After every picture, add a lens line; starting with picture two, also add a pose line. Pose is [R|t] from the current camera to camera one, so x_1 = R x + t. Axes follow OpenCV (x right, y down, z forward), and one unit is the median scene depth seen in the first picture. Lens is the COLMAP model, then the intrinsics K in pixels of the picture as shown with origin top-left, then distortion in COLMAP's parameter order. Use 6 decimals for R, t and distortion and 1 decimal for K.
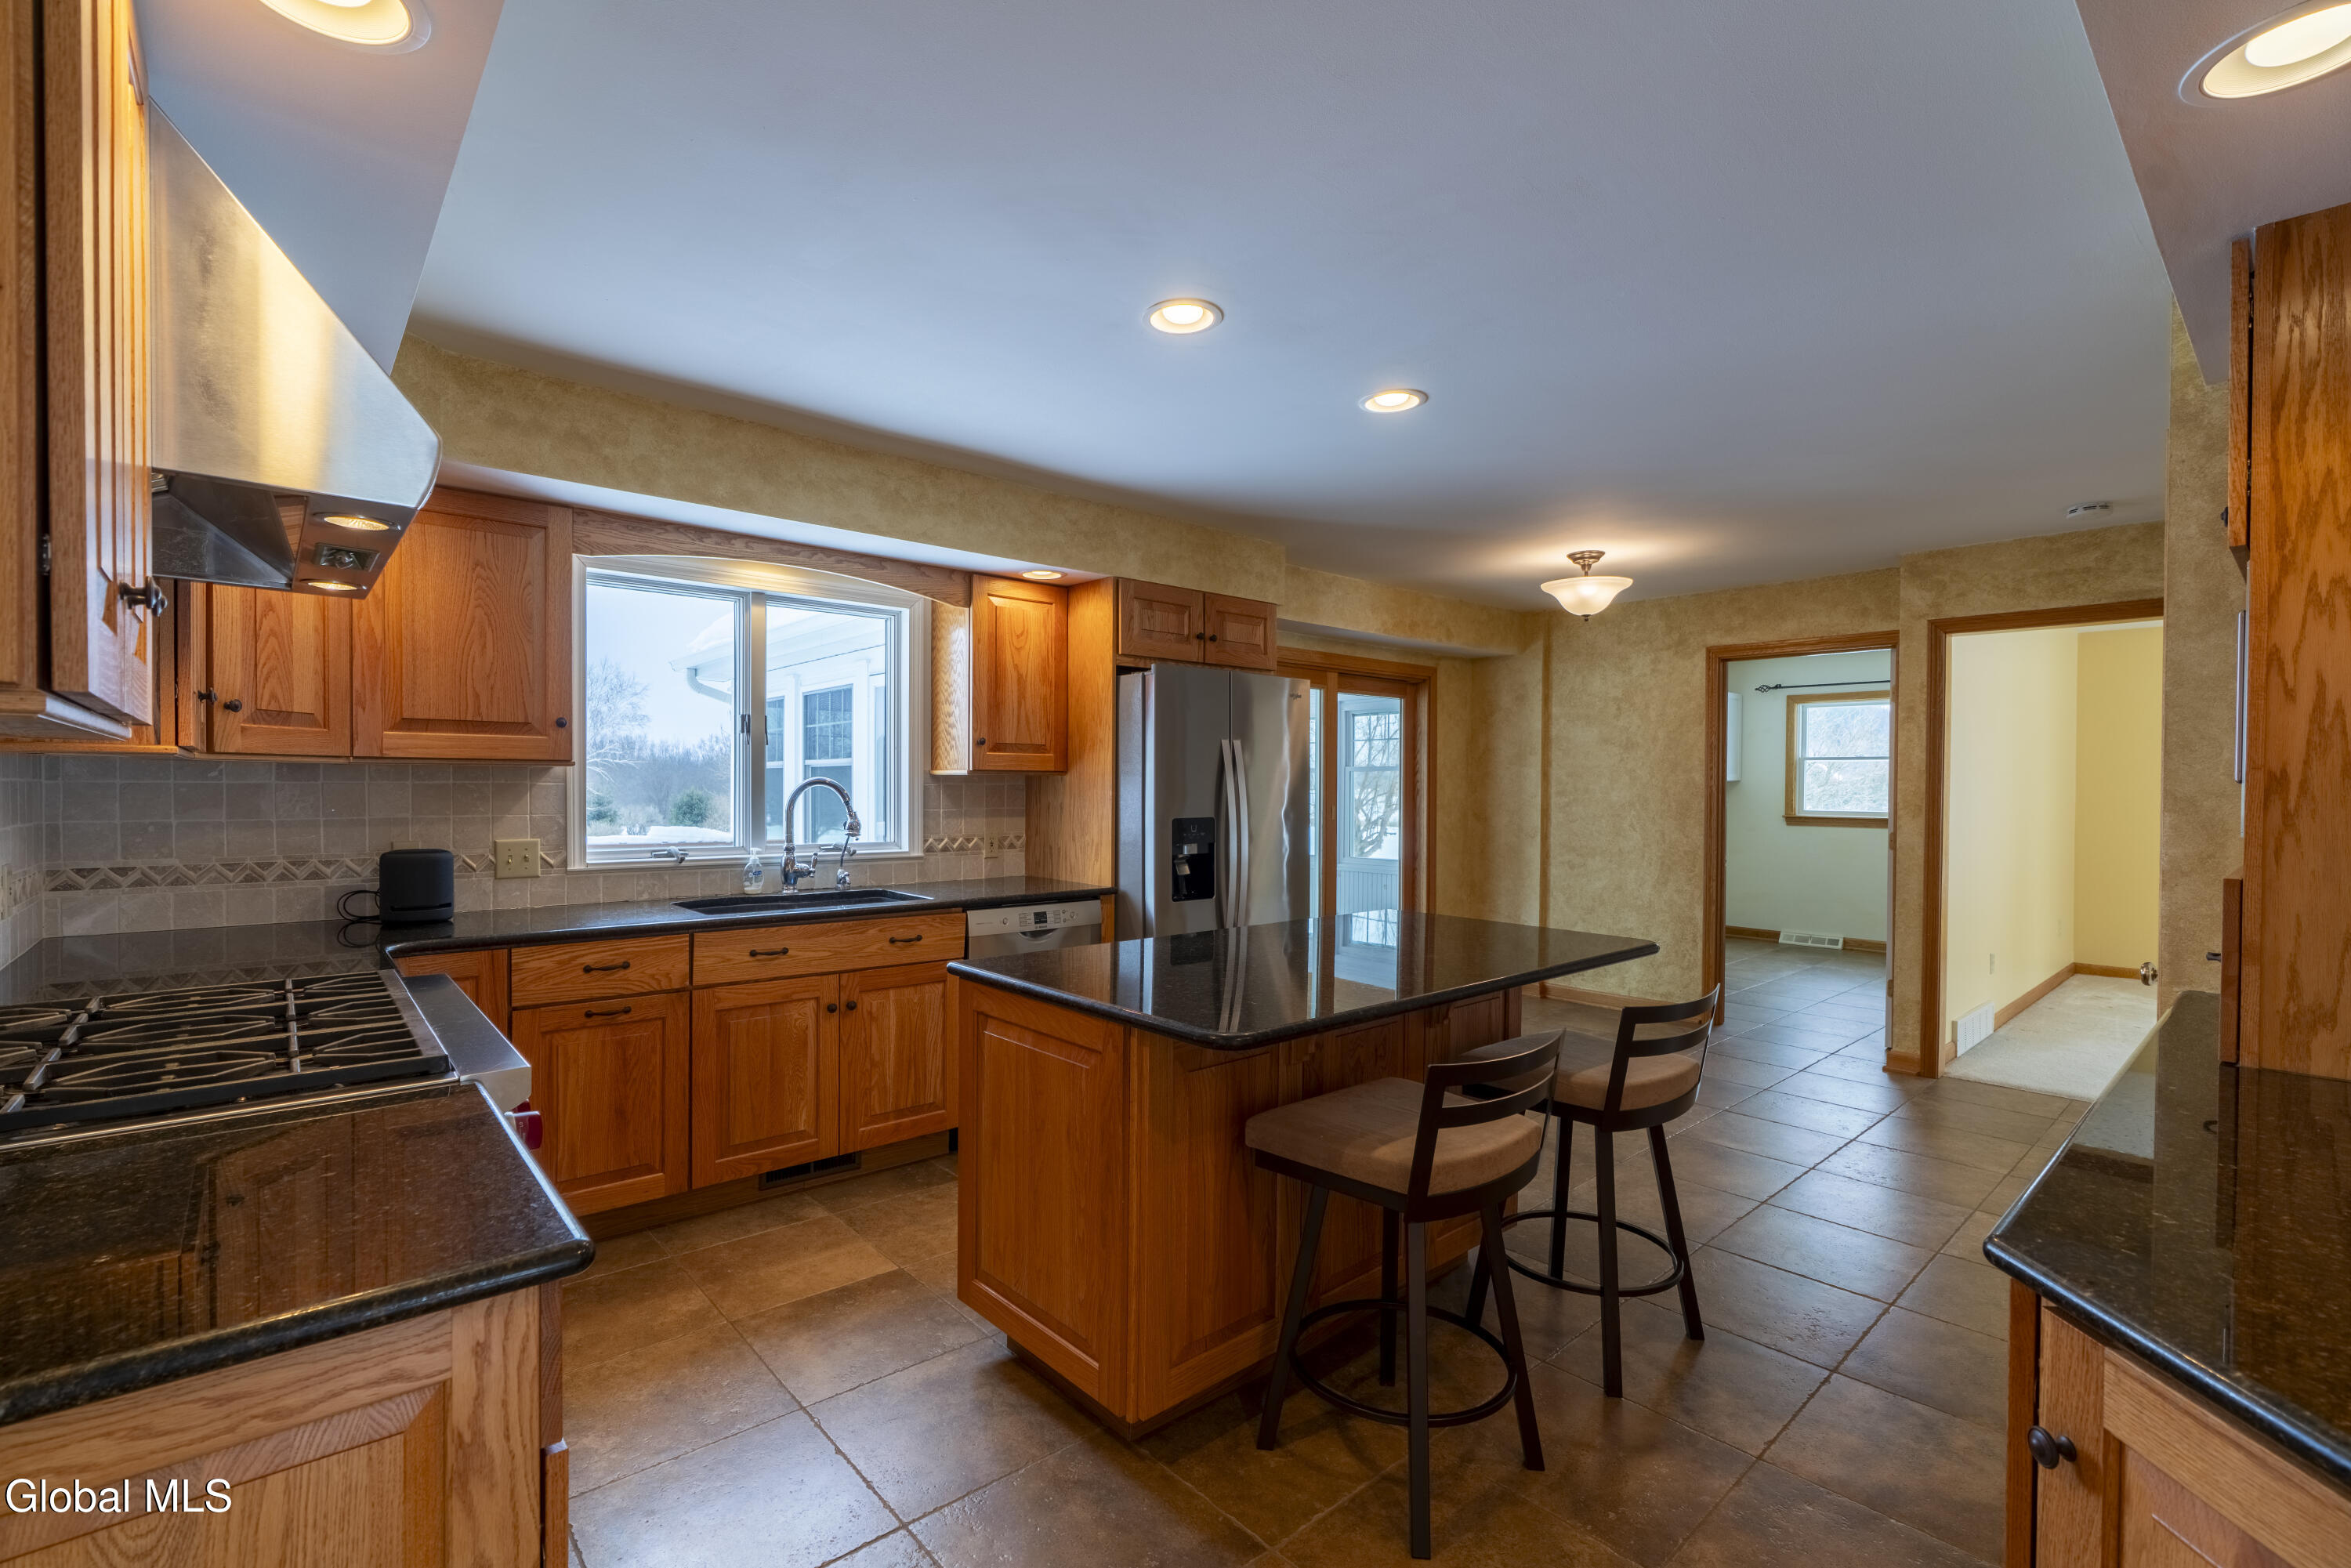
lens RADIAL K [[1048.8, 0, 1150.6], [0, 1048.8, 796.7], [0, 0, 1]] dist [-0.004735, -0.000299]
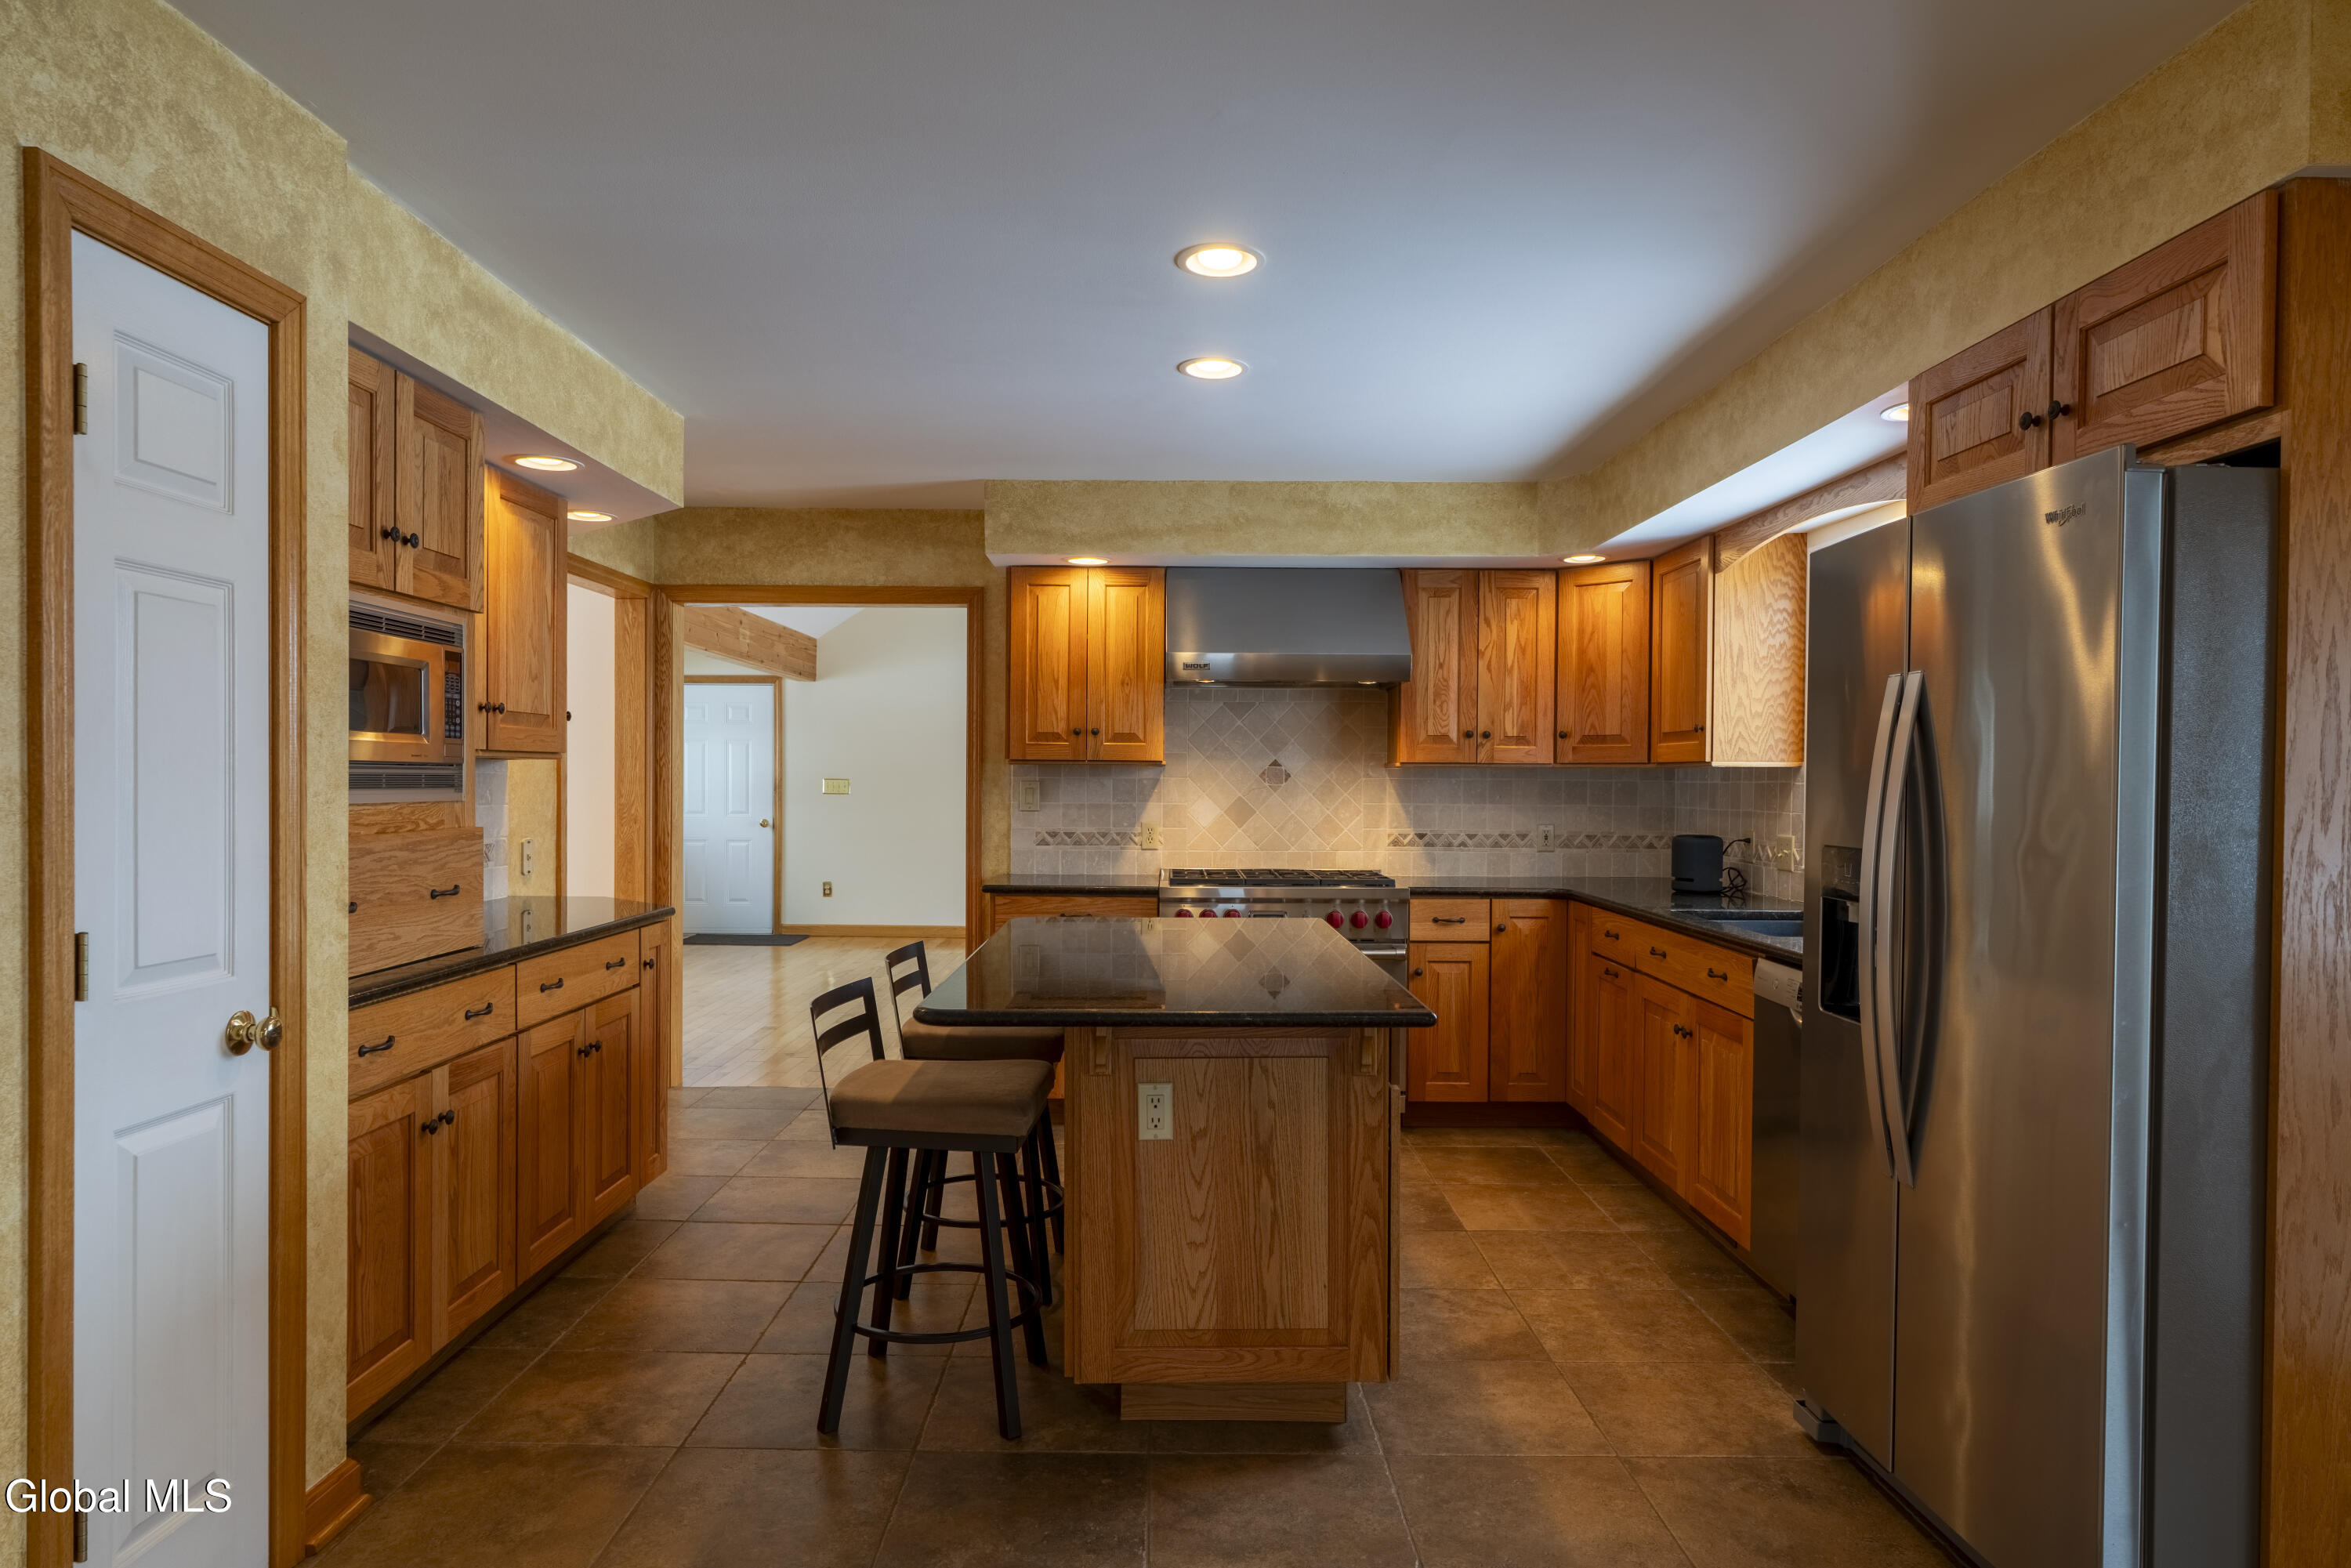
lens RADIAL K [[1430.8, 0, 1175.5], [0, 1430.8, 784.0], [0, 0, 1]] dist [0.000592, 0.000236]
pose [[-0.653591, -0.005601, -0.756828, 1.055404], [-0.018044, 0.999804, 0.008183, -0.013925], [0.756633, 0.019004, -0.653563, 1.705042]]
